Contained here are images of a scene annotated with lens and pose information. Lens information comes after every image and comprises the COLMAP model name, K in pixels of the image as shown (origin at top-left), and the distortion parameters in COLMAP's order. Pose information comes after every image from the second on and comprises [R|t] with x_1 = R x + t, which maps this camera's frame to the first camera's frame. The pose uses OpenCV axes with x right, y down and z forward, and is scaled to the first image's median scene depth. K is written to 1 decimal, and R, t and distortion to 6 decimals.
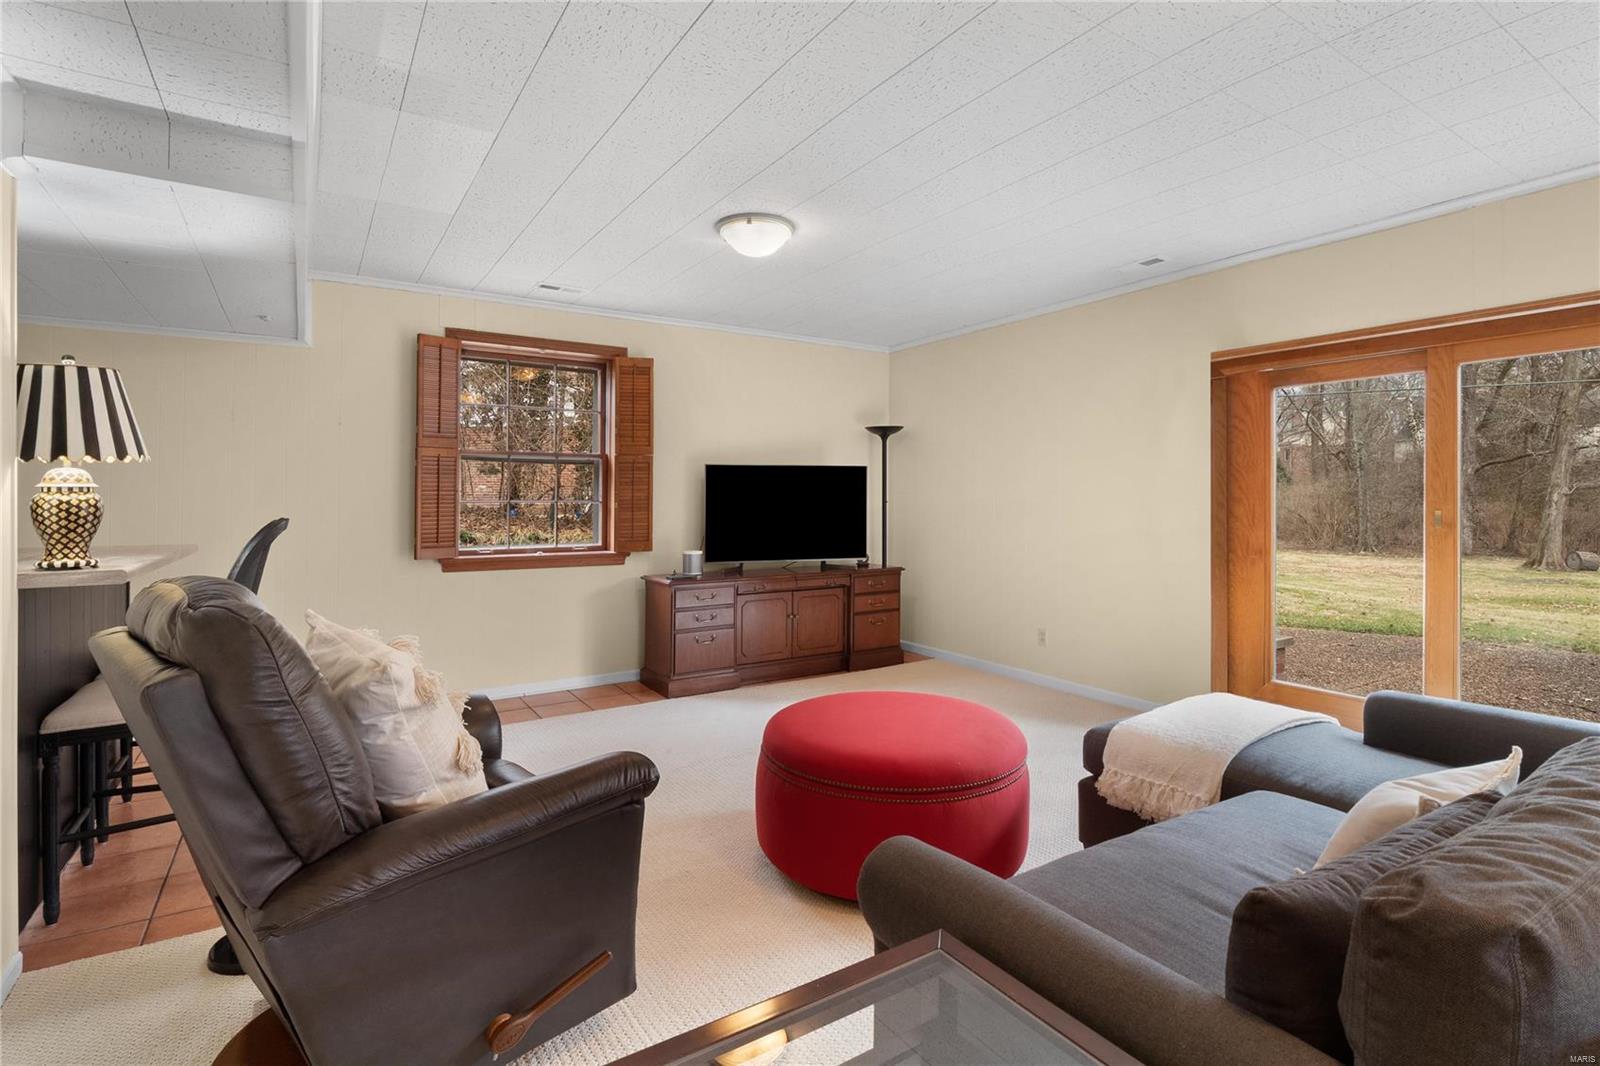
lens RADIAL K [[761.6, 0, 806.2], [0, 761.6, 495.6], [0, 0, 1]] dist [-0.015035, -0.000507]
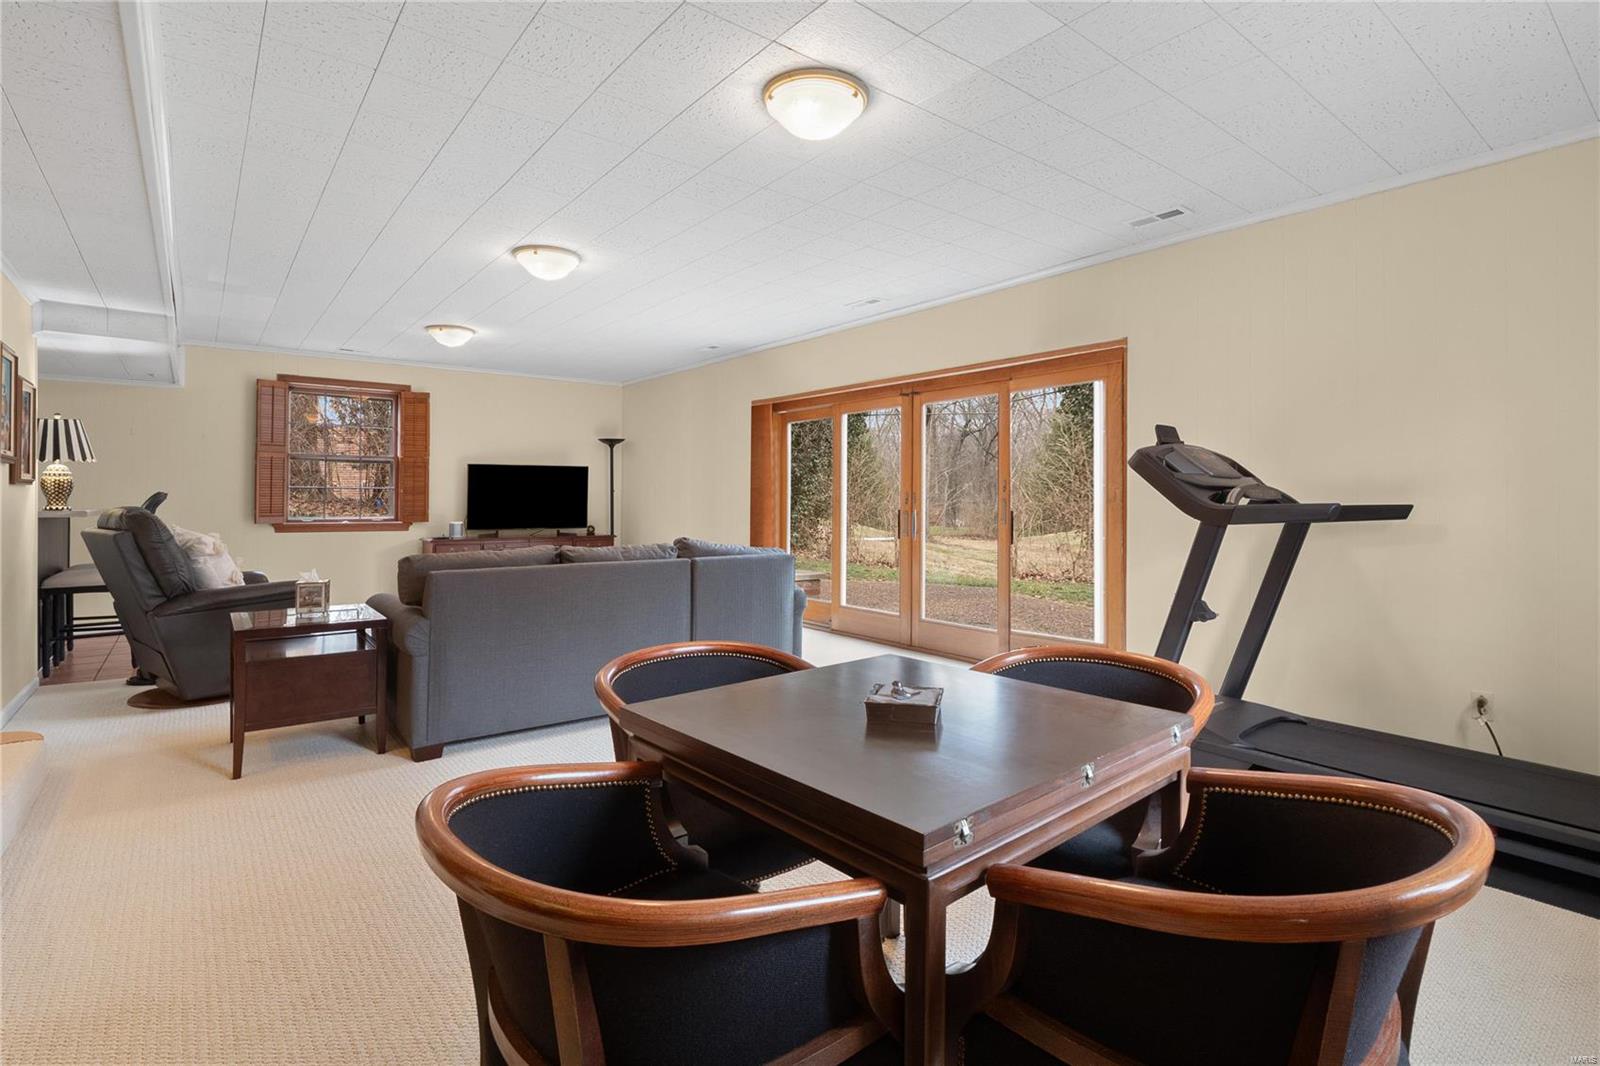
lens RADIAL K [[761.6, 0, 806.5], [0, 761.6, 500.0], [0, 0, 1]] dist [-0.015035, -0.000507]
pose [[0.995424, 0.004714, 0.095436, 0.461158], [-0.005437, 0.999958, 0.007321, 0.017808], [-0.095397, -0.007806, 0.995409, -0.649993]]
